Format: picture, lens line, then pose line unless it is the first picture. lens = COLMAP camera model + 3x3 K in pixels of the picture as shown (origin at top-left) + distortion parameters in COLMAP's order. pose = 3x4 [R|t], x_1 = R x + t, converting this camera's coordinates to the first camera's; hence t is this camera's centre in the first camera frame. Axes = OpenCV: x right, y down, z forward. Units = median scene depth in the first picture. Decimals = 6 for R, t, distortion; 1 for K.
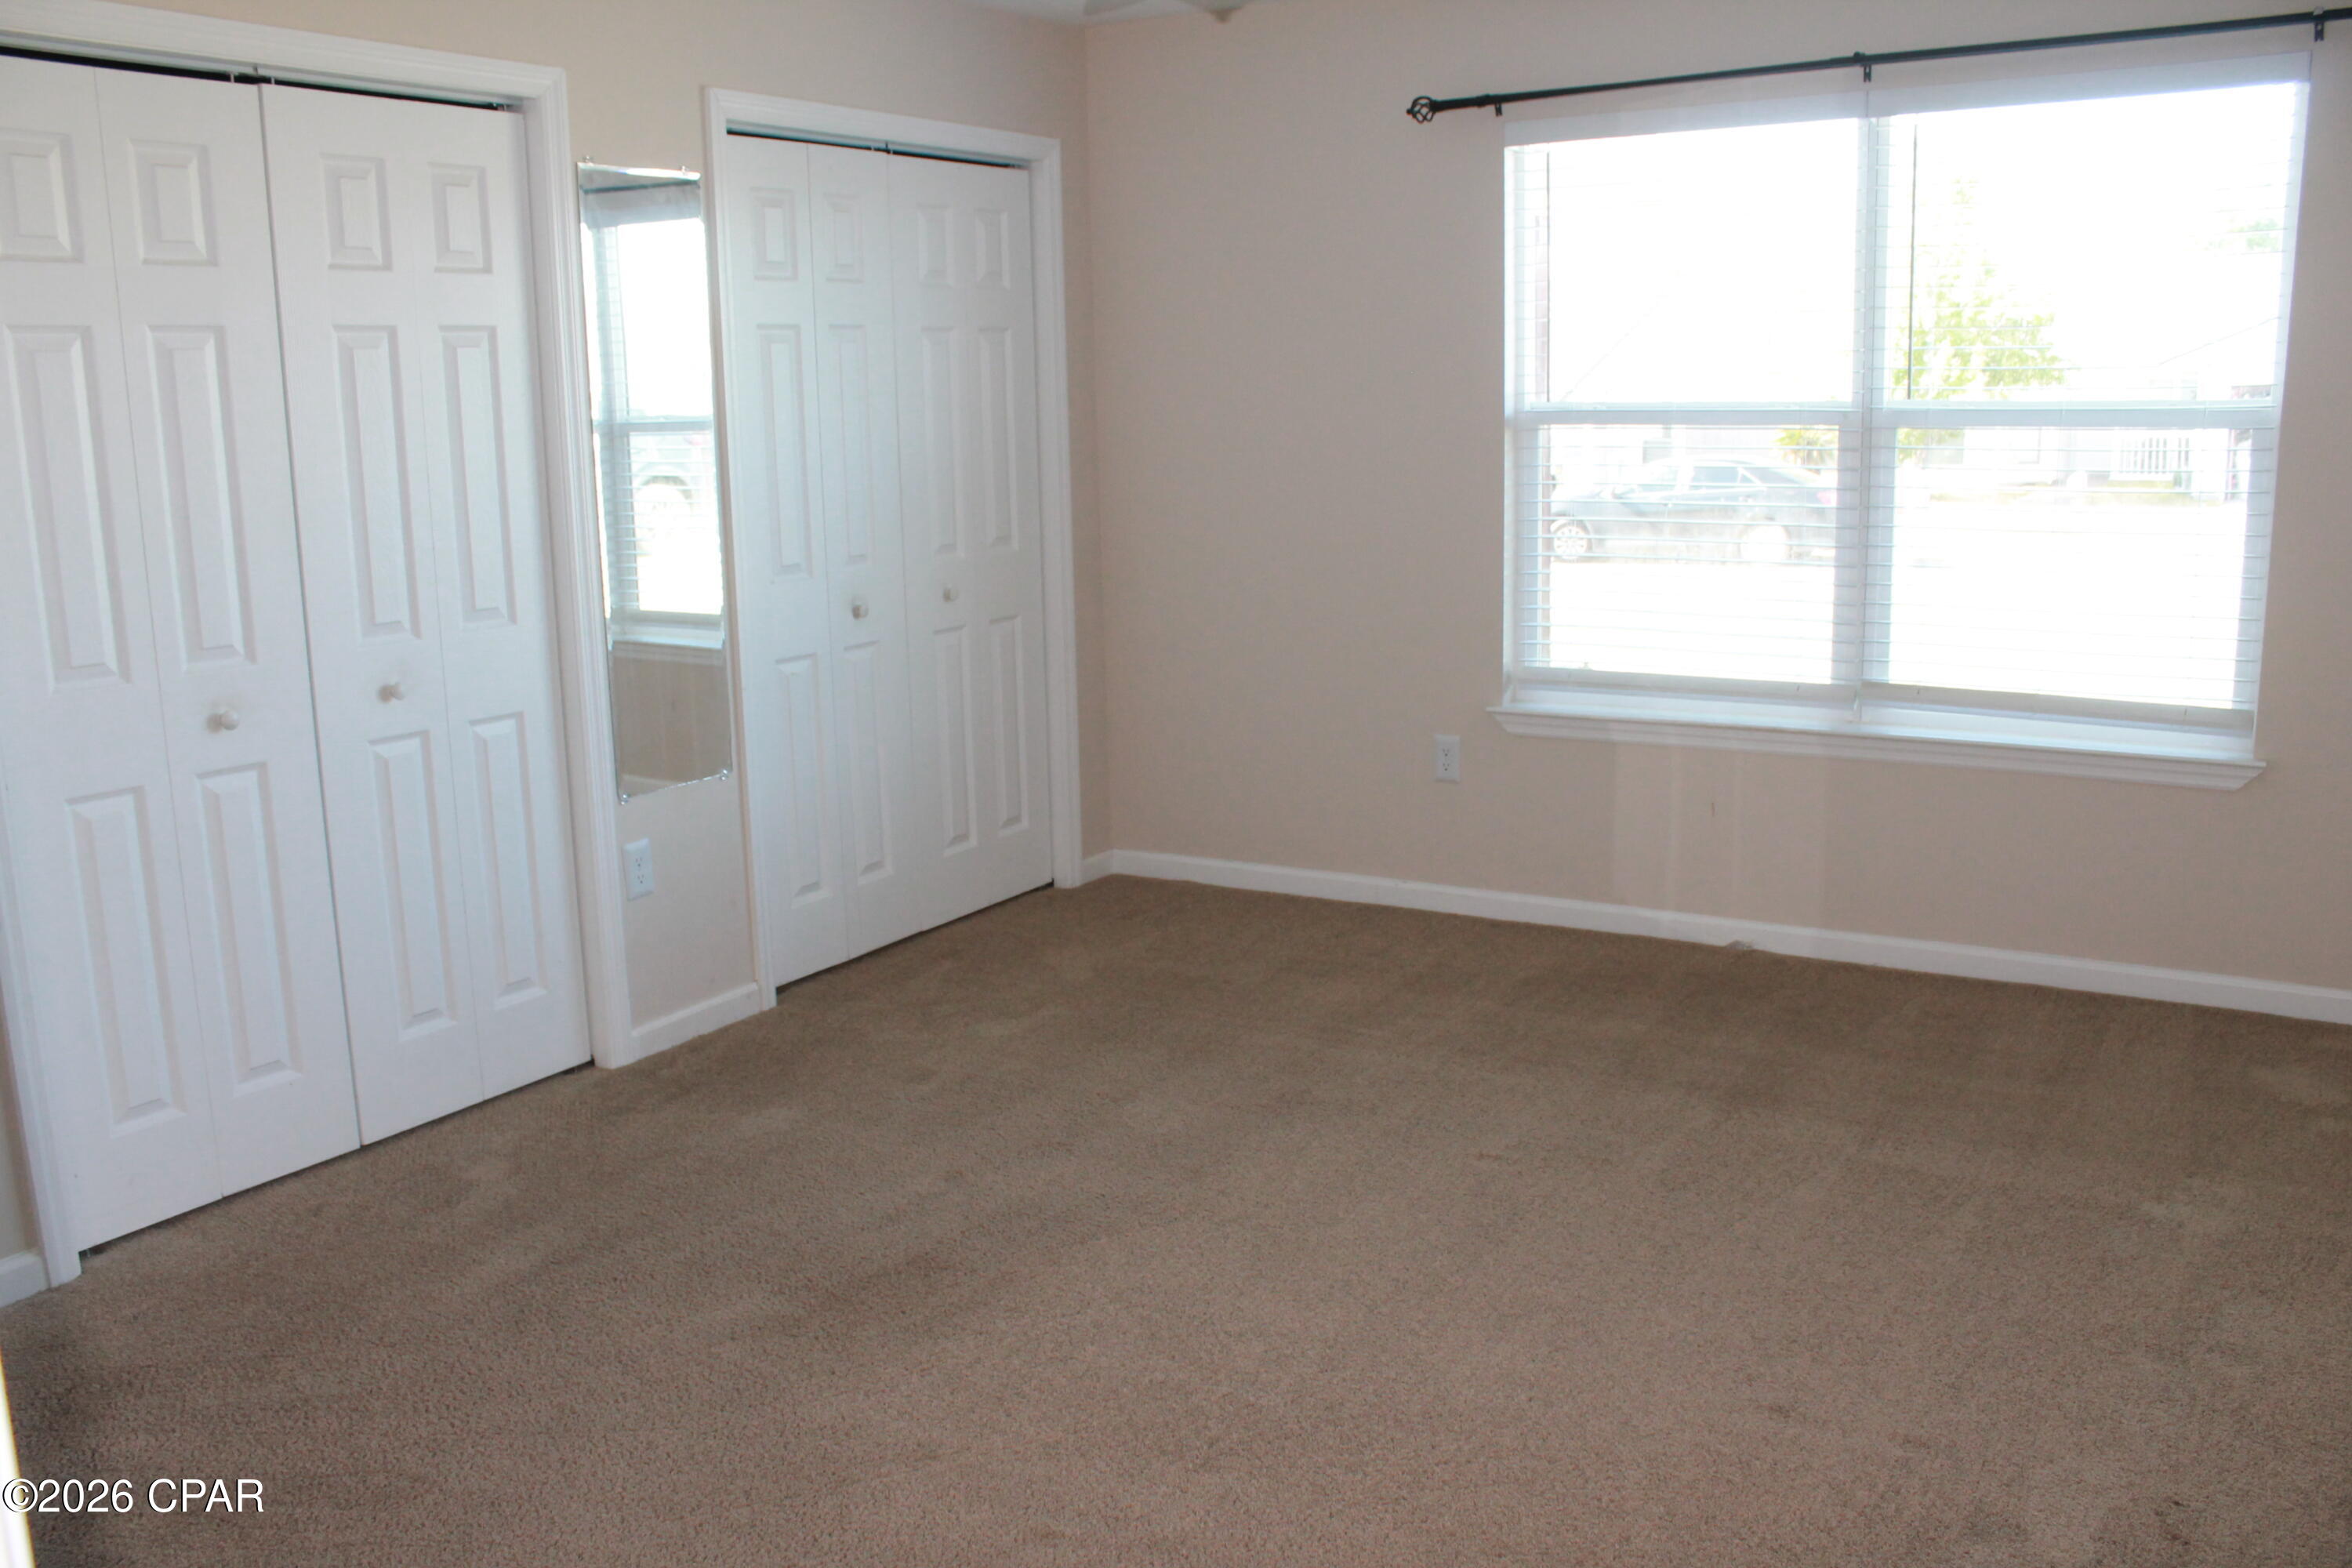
lens RADIAL K [[1984.9, 0, 1168.4], [0, 1984.9, 789.1], [0, 0, 1]] dist [-0.163339, 0.144739]
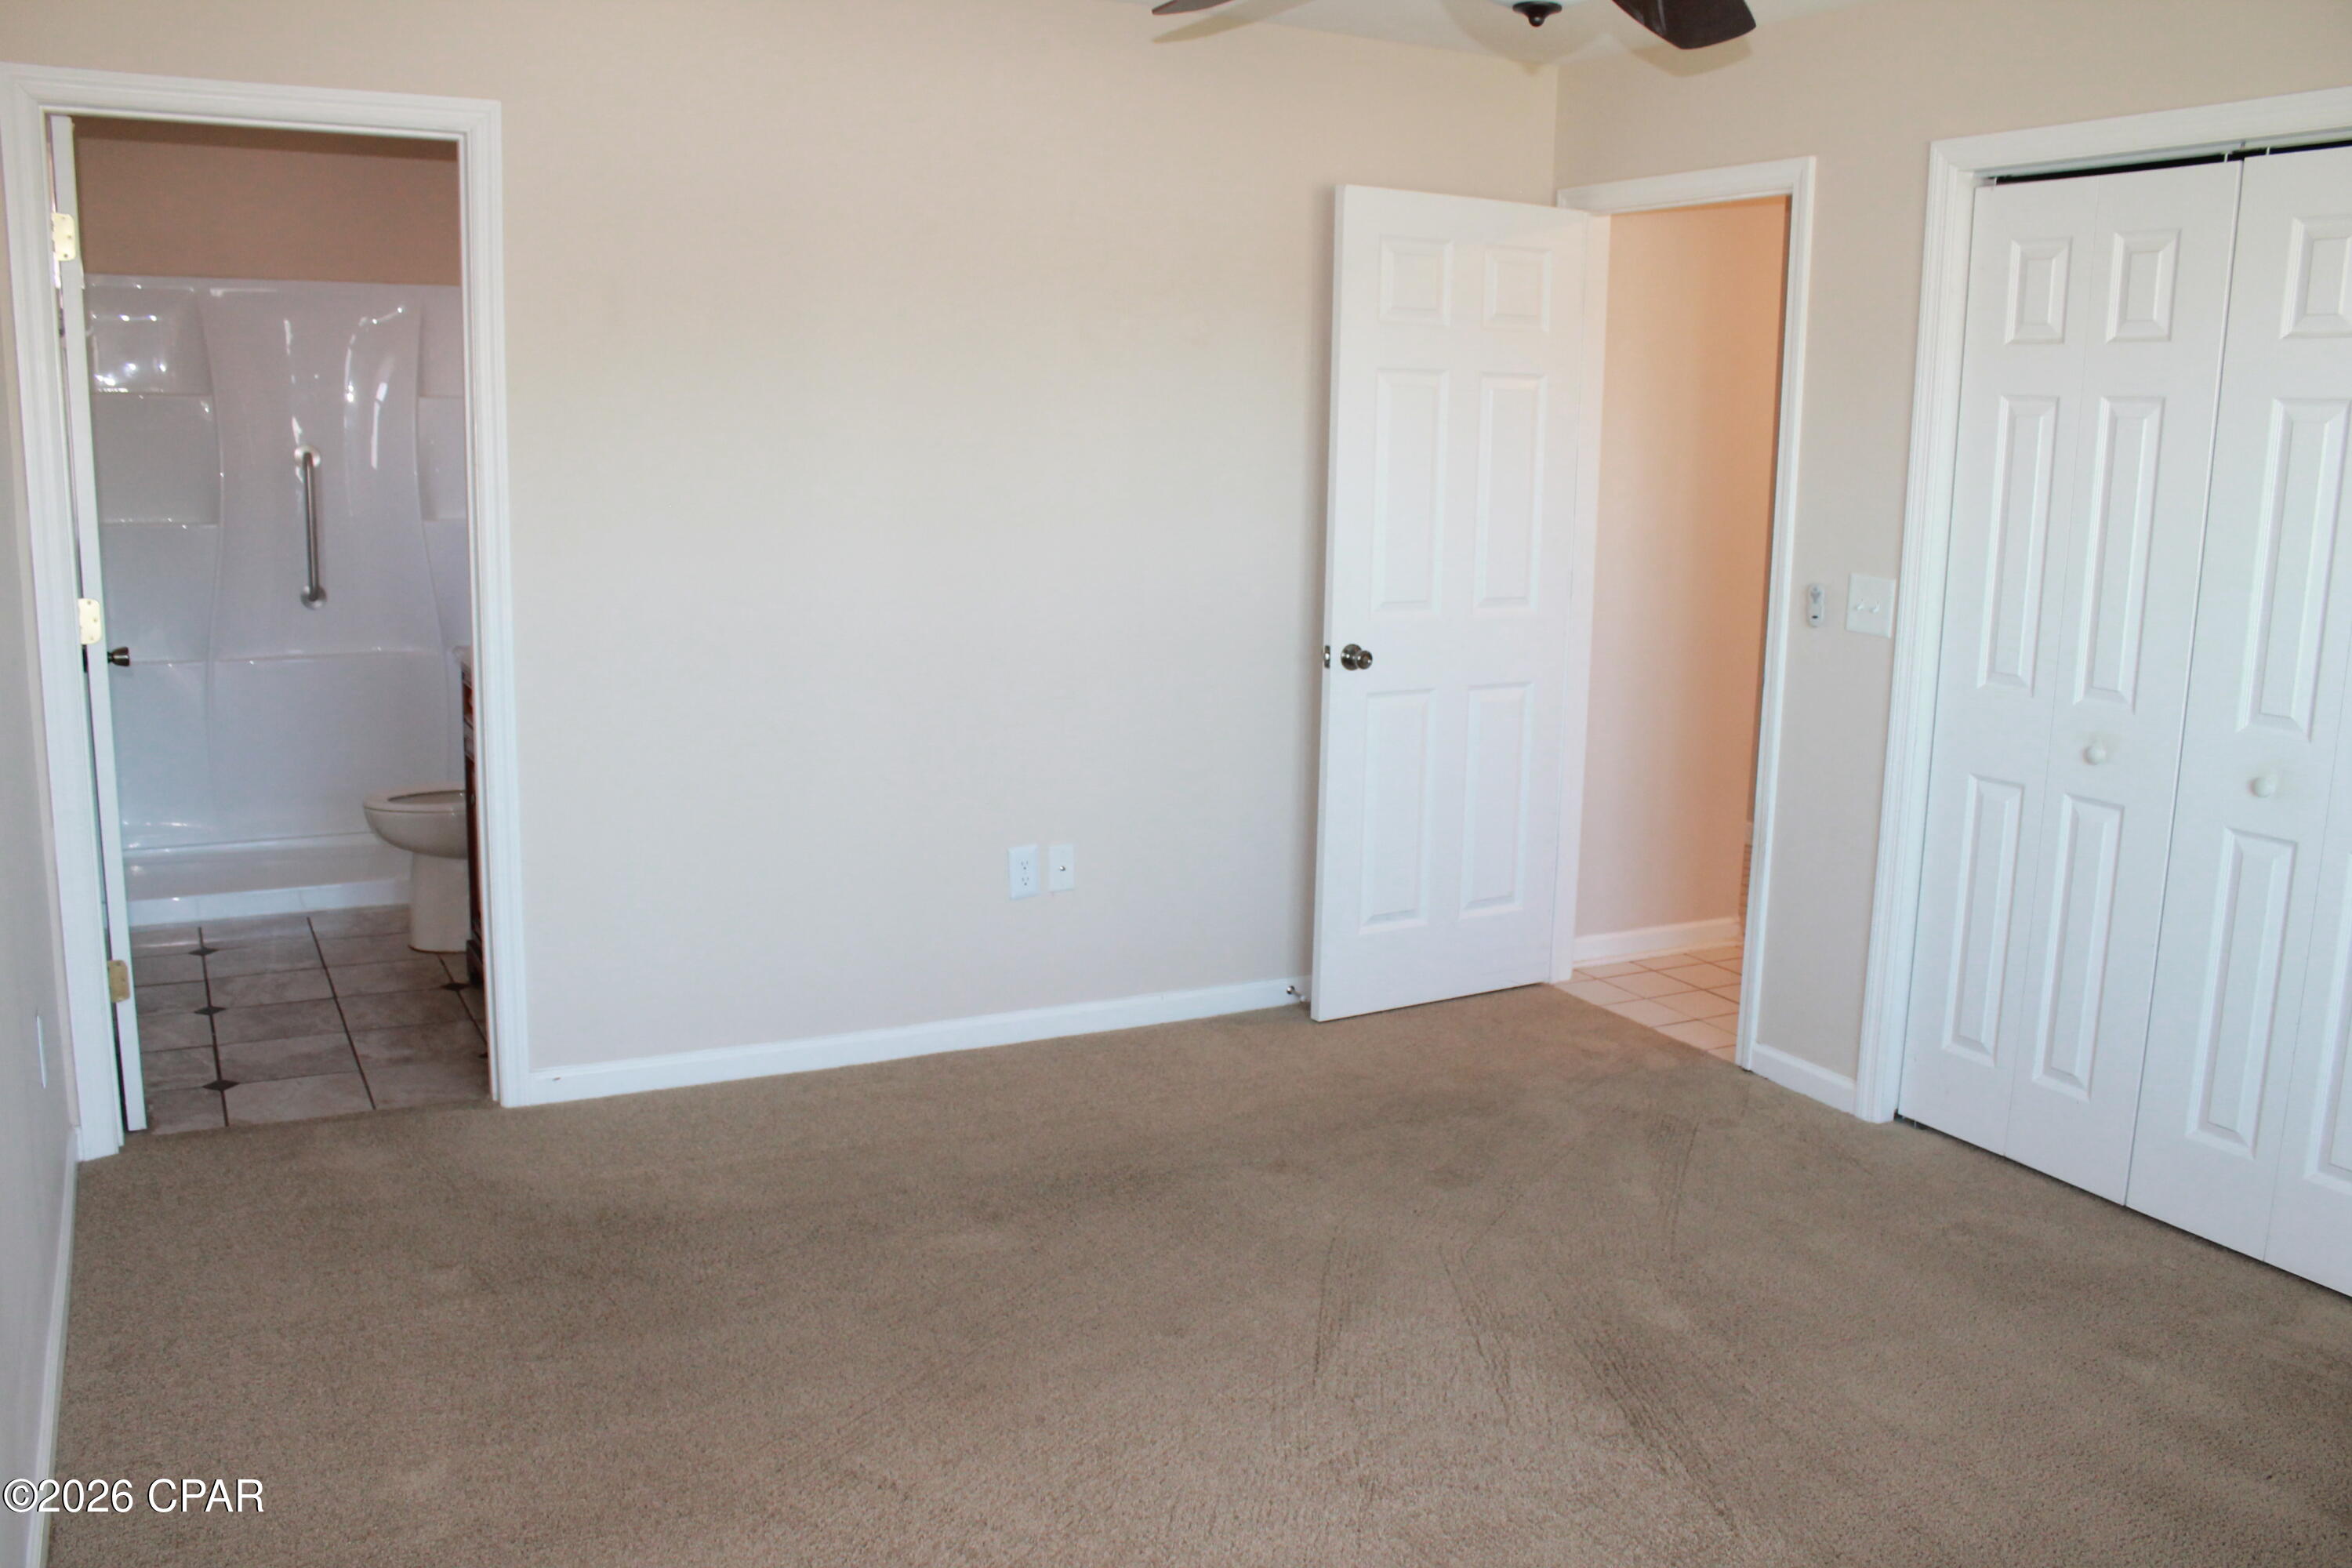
lens RADIAL K [[1898.0, 0, 1181.1], [0, 1898.0, 839.0], [0, 0, 1]] dist [-0.156663, 0.102459]
pose [[-0.495890, 0.188769, -0.847620, 0.672596], [-0.188869, 0.929276, 0.317450, -0.227848], [0.847597, 0.317509, -0.425166, 1.028846]]
